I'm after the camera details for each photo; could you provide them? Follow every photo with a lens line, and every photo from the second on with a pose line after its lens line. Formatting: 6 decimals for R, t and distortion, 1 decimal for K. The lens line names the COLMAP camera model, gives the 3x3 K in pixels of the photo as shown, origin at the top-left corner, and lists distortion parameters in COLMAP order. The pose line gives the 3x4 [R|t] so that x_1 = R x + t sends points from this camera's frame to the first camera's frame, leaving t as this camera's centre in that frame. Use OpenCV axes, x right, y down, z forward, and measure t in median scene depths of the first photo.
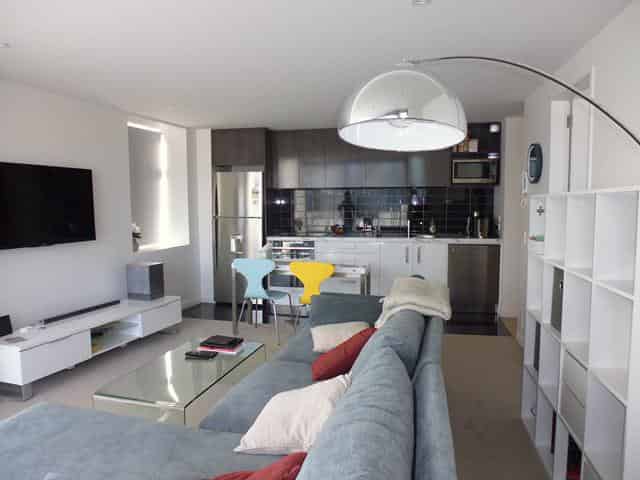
lens RADIAL K [[456.4, 0, 317.4], [0, 456.4, 241.1], [0, 0, 1]] dist [-0.064327, 0.024968]
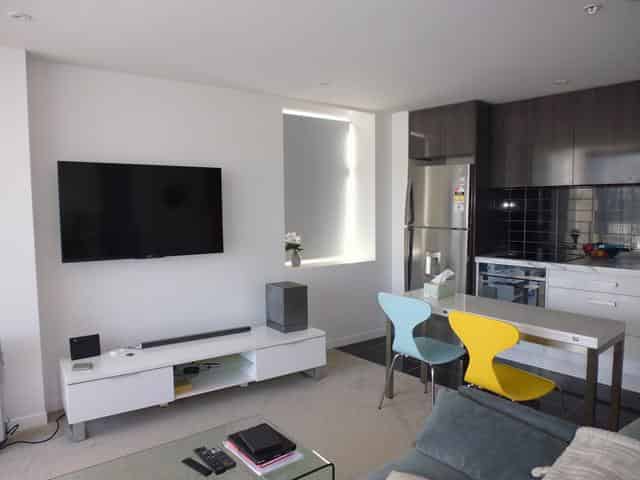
lens RADIAL K [[456.4, 0, 322.4], [0, 456.4, 238.0], [0, 0, 1]] dist [-0.064327, 0.024968]
pose [[0.806839, 0.041466, -0.589315, 0.121922], [-0.048098, 0.998833, 0.004429, -0.033660], [0.588810, 0.024771, 0.807891, 0.344679]]
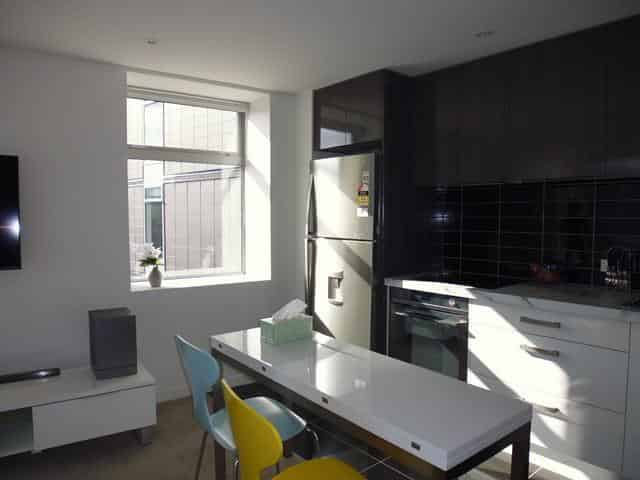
lens RADIAL K [[456.4, 0, 319.6], [0, 456.4, 239.8], [0, 0, 1]] dist [-0.064327, 0.024968]
pose [[0.786697, 0.036012, -0.616288, 0.169284], [-0.058316, 0.998168, -0.016115, -0.045868], [0.614579, 0.048617, 0.787356, 0.619902]]
